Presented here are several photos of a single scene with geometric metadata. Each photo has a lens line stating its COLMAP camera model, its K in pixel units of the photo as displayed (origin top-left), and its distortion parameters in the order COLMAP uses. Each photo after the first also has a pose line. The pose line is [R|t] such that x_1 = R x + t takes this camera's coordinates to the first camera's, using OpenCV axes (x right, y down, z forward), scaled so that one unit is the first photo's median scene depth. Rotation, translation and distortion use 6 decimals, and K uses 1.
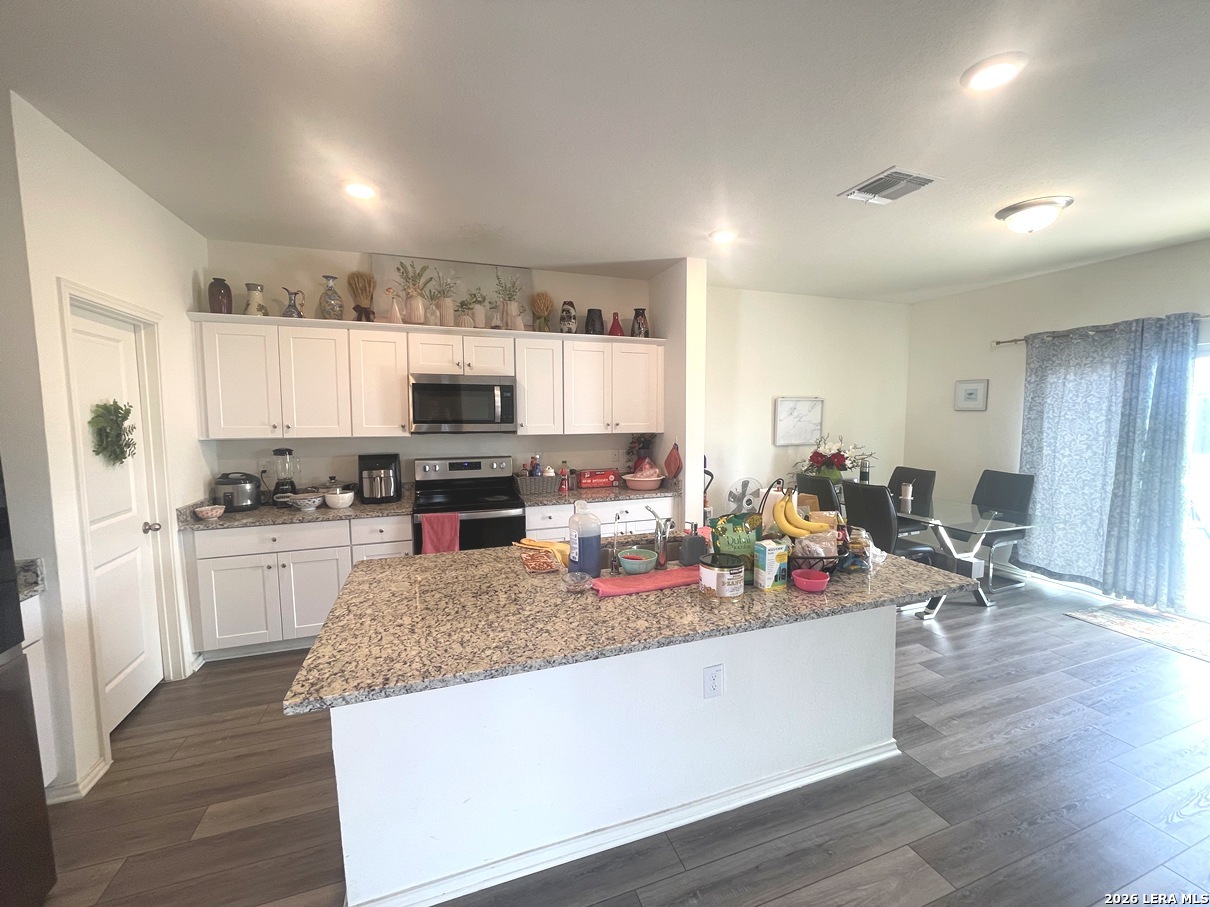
lens RADIAL K [[485.9, 0, 605.0], [0, 485.9, 453.5], [0, 0, 1]] dist [0.000817, -0.002752]
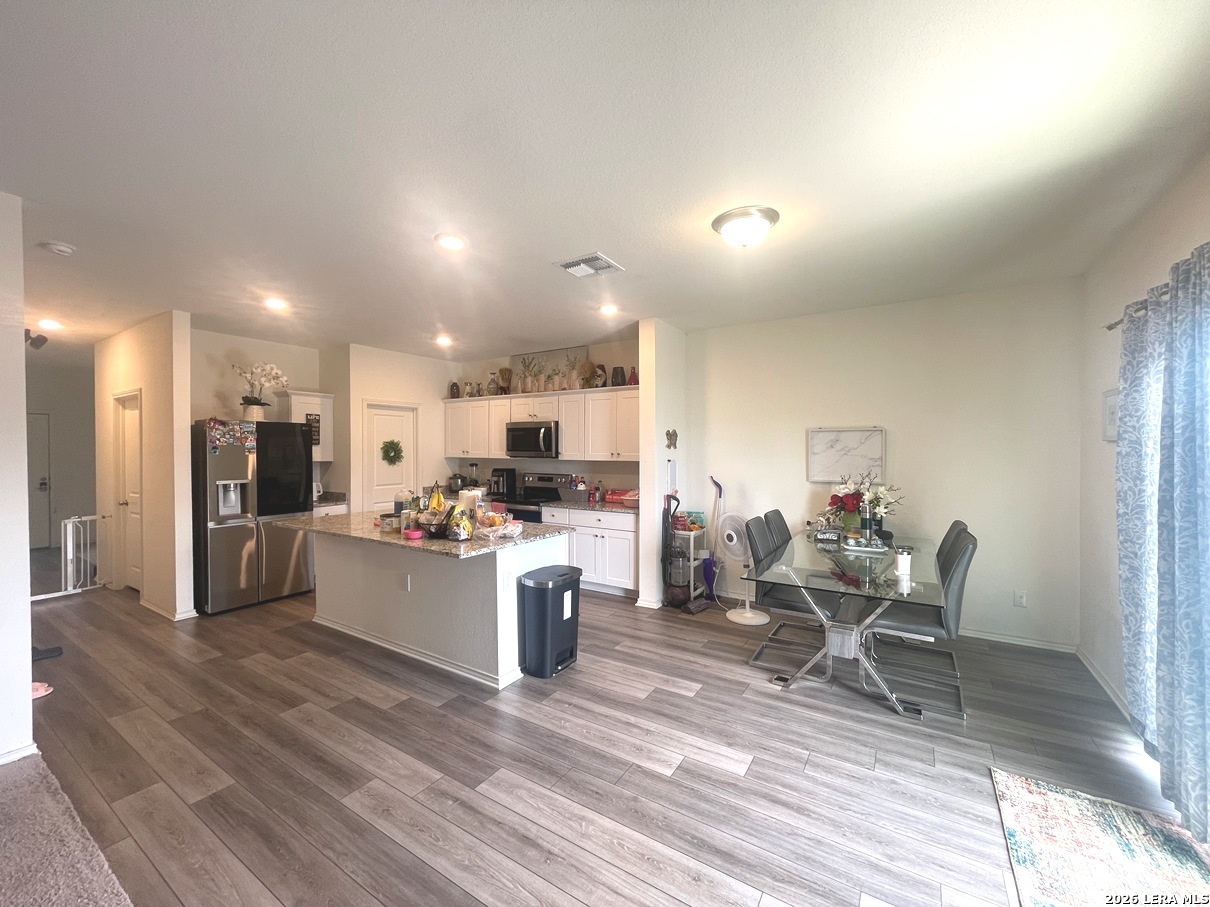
lens RADIAL K [[485.9, 0, 605.0], [0, 485.9, 453.5], [0, 0, 1]] dist [0.000817, -0.002752]
pose [[0.613007, 0.012080, -0.789985, 1.094354], [-0.069296, 0.996852, -0.038528, -0.009887], [0.787033, 0.078361, 0.611914, 0.197927]]
